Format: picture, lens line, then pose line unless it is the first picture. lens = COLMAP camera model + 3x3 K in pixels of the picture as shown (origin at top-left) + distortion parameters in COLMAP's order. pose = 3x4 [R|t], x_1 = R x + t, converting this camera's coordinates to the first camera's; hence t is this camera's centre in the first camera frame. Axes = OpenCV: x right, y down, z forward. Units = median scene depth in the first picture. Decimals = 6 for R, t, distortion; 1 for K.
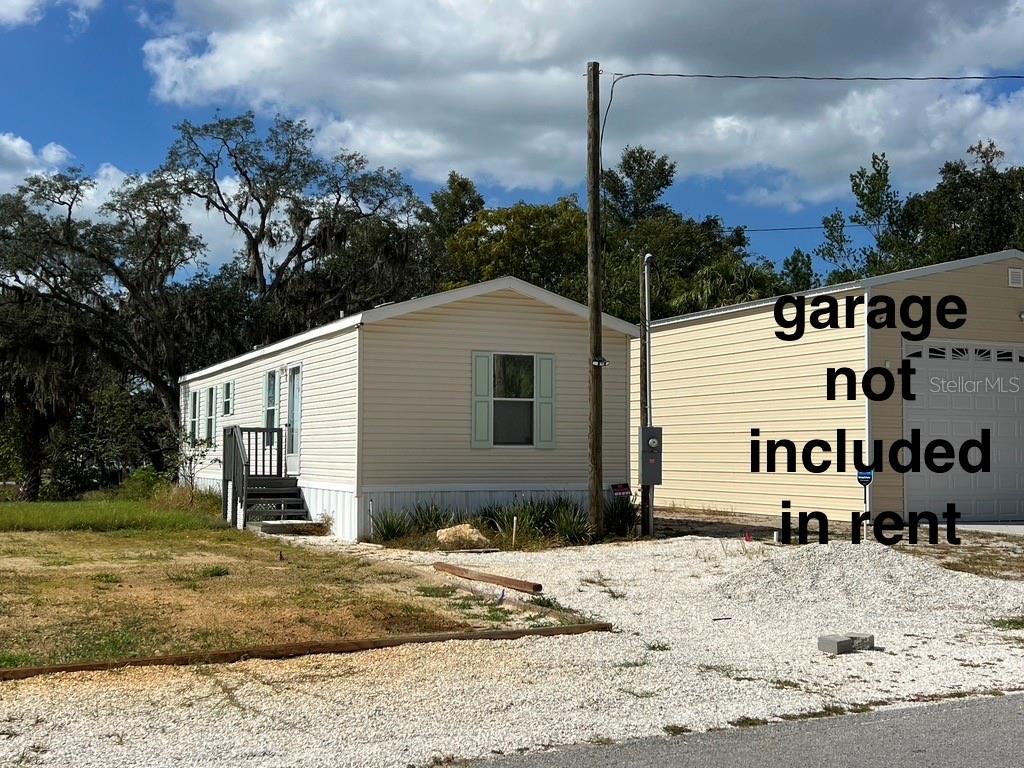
lens RADIAL K [[1192.1, 0, 512.0], [0, 1192.1, 384.0], [0, 0, 1]] dist [0.132533, -0.004398]
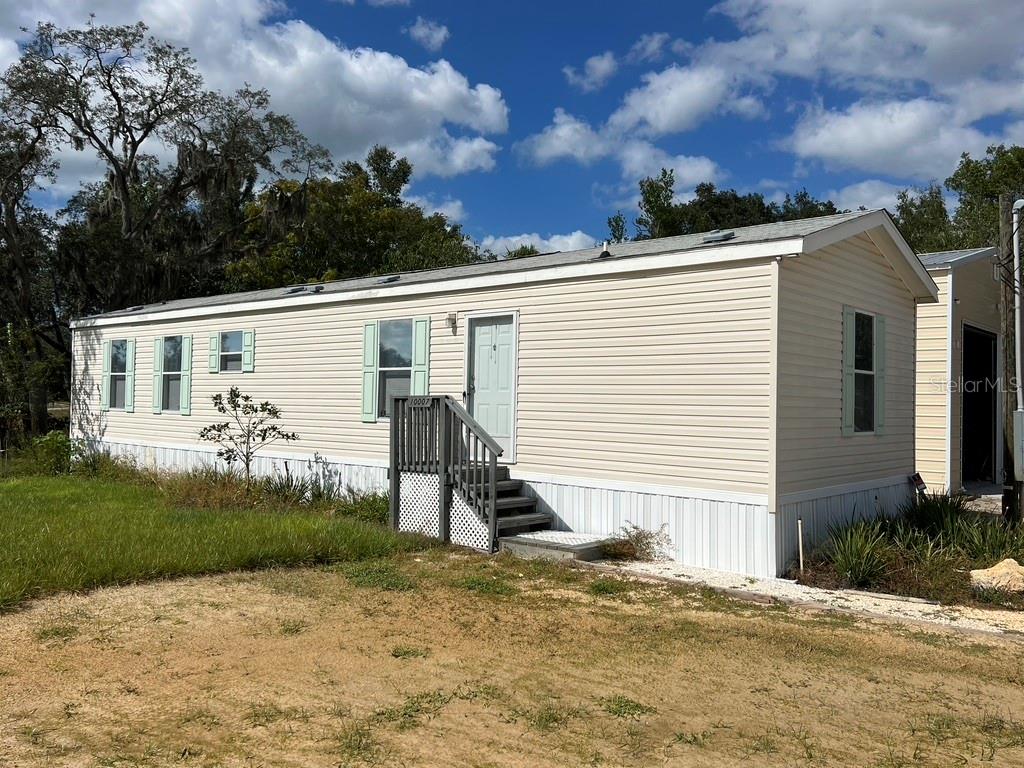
lens RADIAL K [[861.4, 0, 512.0], [0, 861.4, 384.0], [0, 0, 1]] dist [0.033237, 0.001965]
pose [[0.911489, 0.022720, 0.410696, -0.301481], [-0.039334, 0.998712, 0.032049, 0.008121], [-0.409439, -0.045367, 0.911209, 0.399890]]
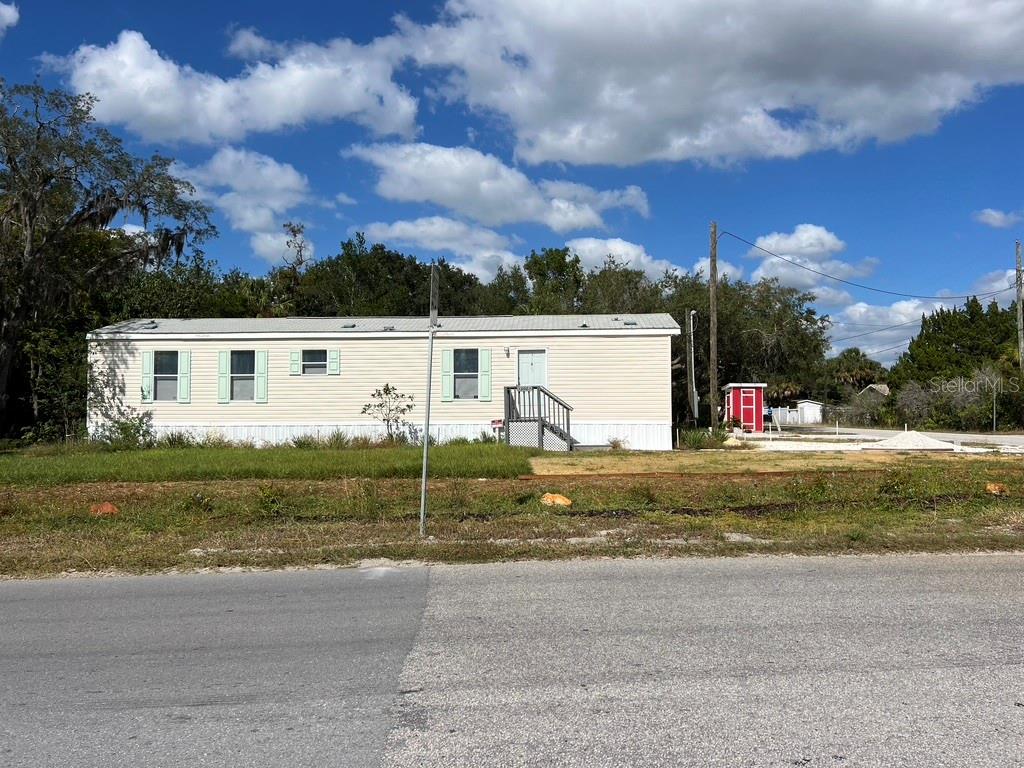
lens RADIAL K [[766.6, 0, 510.0], [0, 766.6, 405.8], [0, 0, 1]] dist [0.108326, -0.098329]
pose [[0.494457, 0.000651, 0.869202, -0.857837], [-0.045490, 0.998649, 0.025130, 0.029196], [-0.868011, -0.051966, 0.493819, 0.406490]]
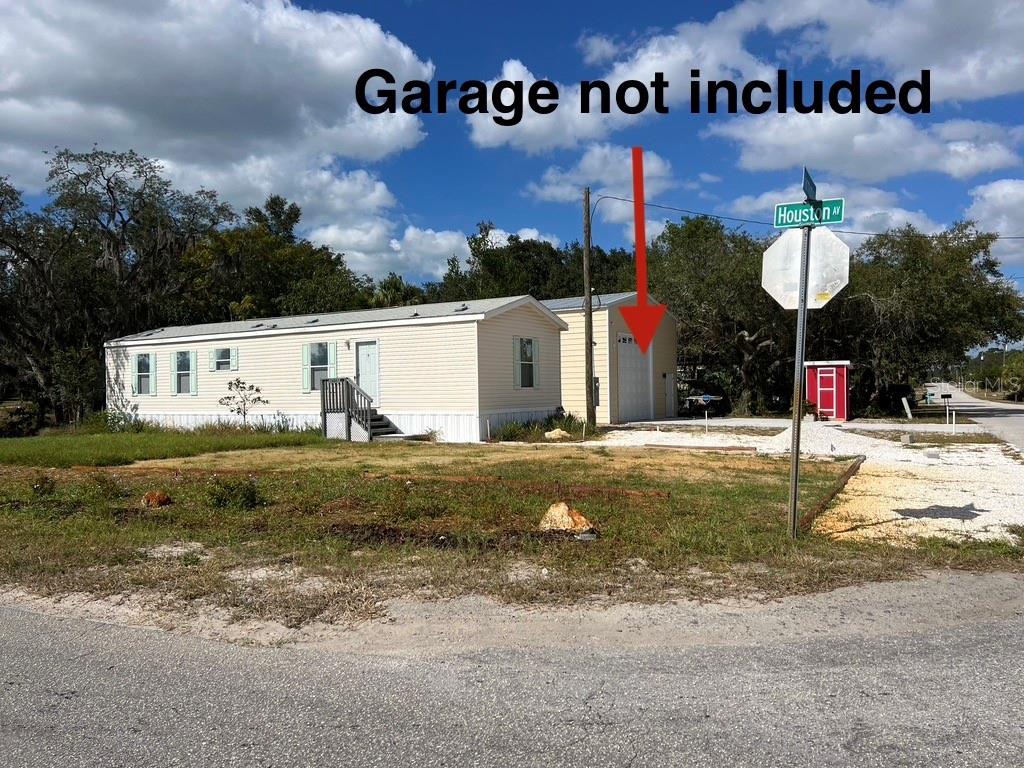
lens RADIAL K [[763.2, 0, 512.0], [0, 763.2, 384.0], [0, 0, 1]] dist [0.034133, -0.005374]
pose [[0.834634, -0.009082, 0.550730, -0.459302], [-0.014903, 0.999126, 0.039062, 0.000368], [-0.550603, -0.040810, 0.833769, 0.019255]]
